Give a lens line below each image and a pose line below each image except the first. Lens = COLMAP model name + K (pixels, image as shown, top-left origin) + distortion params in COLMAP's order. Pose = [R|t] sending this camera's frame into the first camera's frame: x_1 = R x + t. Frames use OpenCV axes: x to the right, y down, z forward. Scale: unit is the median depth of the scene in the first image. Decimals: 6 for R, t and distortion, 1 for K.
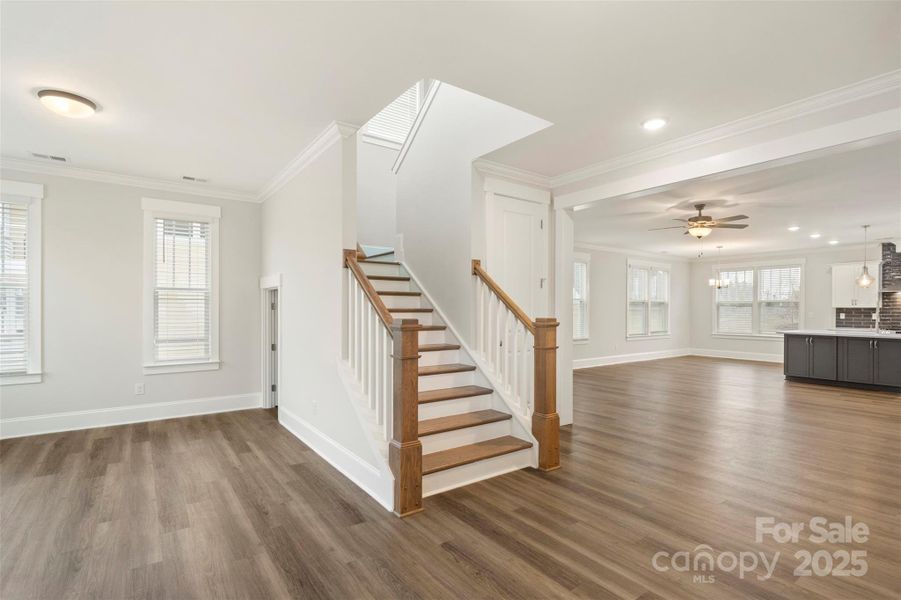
lens RADIAL K [[433.1, 0, 449.0], [0, 433.1, 308.7], [0, 0, 1]] dist [-0.007704, 0.000202]
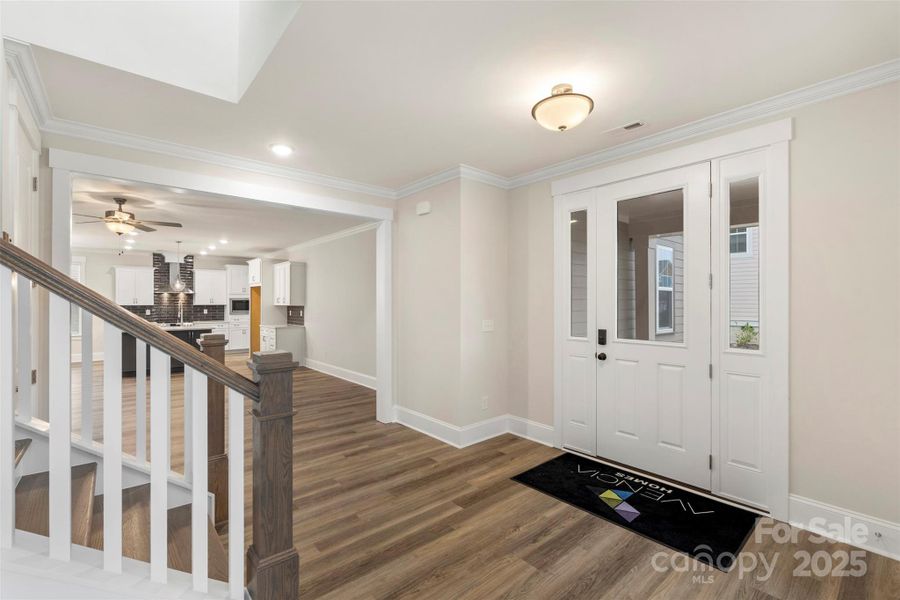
lens RADIAL K [[399.7, 0, 450.6], [0, 399.7, 303.1], [0, 0, 1]] dist [-0.000984, 0.000710]
pose [[-0.084558, -0.006493, 0.996397, -0.215592], [-0.001601, 0.999978, 0.006381, -0.016624], [-0.996417, -0.001056, -0.084566, 0.246962]]
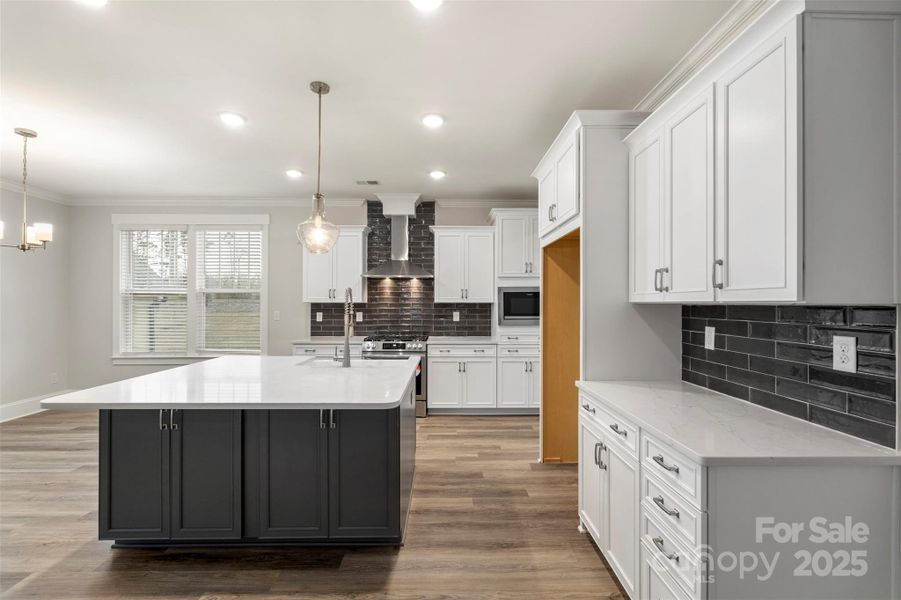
lens RADIAL K [[400.2, 0, 450.9], [0, 400.2, 301.2], [0, 0, 1]] dist [-0.000984, 0.000710]
pose [[0.571258, -0.003004, 0.820765, 0.604657], [0.002865, 0.999995, 0.001666, -0.005039], [-0.820766, 0.001400, 0.571263, 0.573132]]
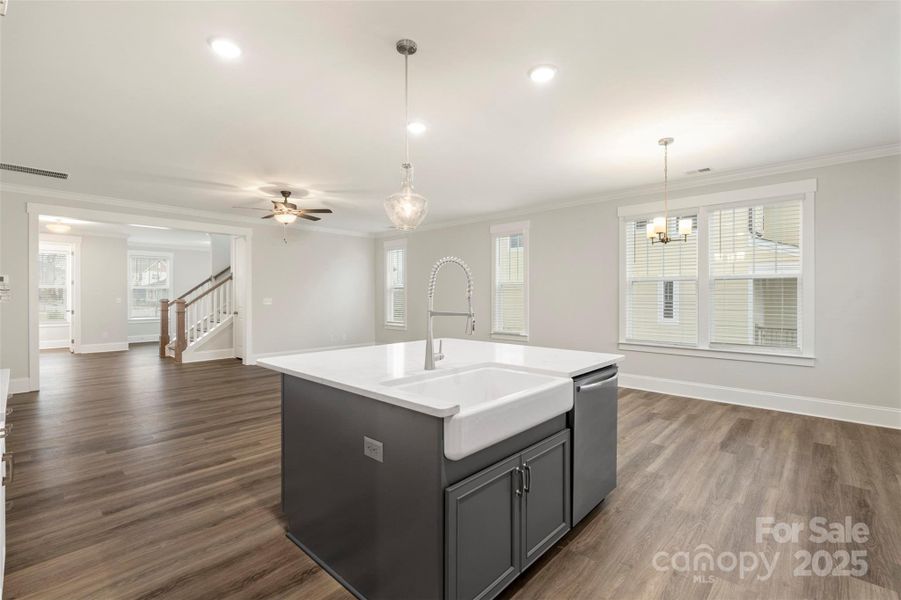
lens RADIAL K [[400.2, 0, 452.0], [0, 400.2, 296.3], [0, 0, 1]] dist [-0.000984, 0.000710]
pose [[0.203795, -0.003236, -0.979008, 1.040335], [0.000273, 0.999995, -0.003248, 0.005421], [0.979014, 0.000394, 0.203795, 0.785003]]
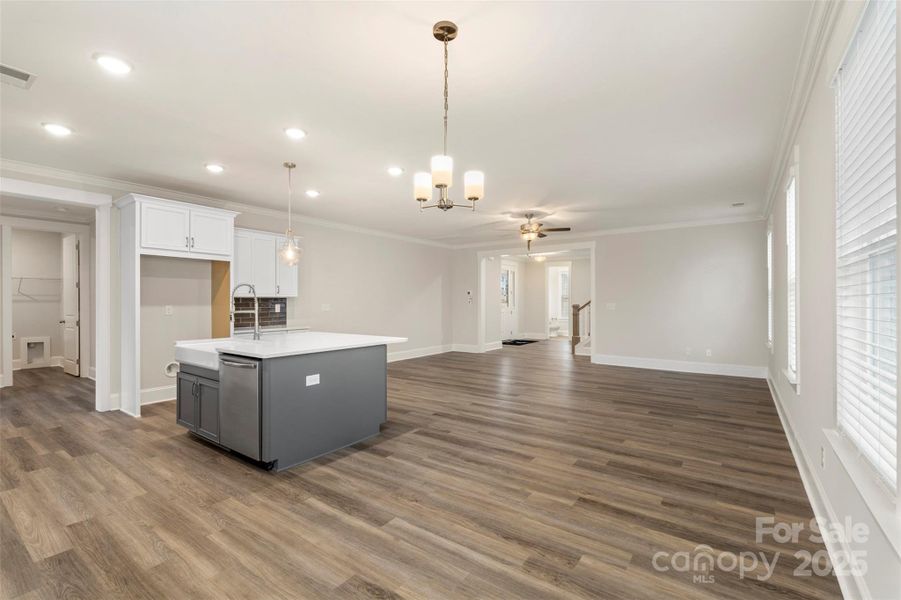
lens RADIAL K [[400.2, 0, 454.1], [0, 400.2, 299.5], [0, 0, 1]] dist [-0.000984, 0.000710]
pose [[-0.946569, -0.006036, -0.322444, 0.750700], [-0.004117, 0.999970, -0.006630, 0.004048], [0.322474, -0.004948, -0.946565, 1.311685]]
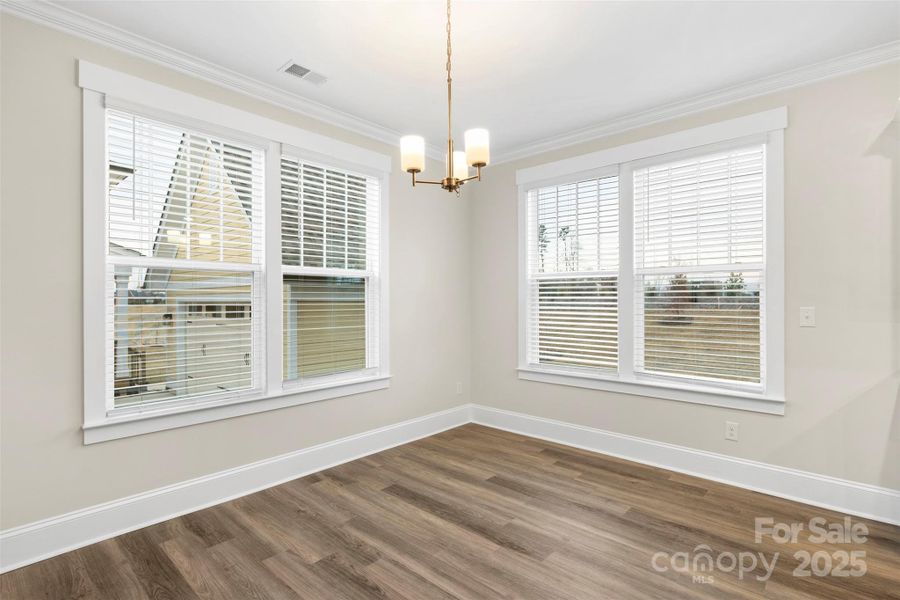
lens RADIAL K [[432.6, 0, 445.5], [0, 432.6, 299.9], [0, 0, 1]] dist [-0.007704, 0.000202]
pose [[0.979109, -0.008115, 0.203176, 0.634199], [0.008344, 0.999965, -0.000274, 0.002924], [-0.203166, 0.001963, 0.979142, 0.879299]]
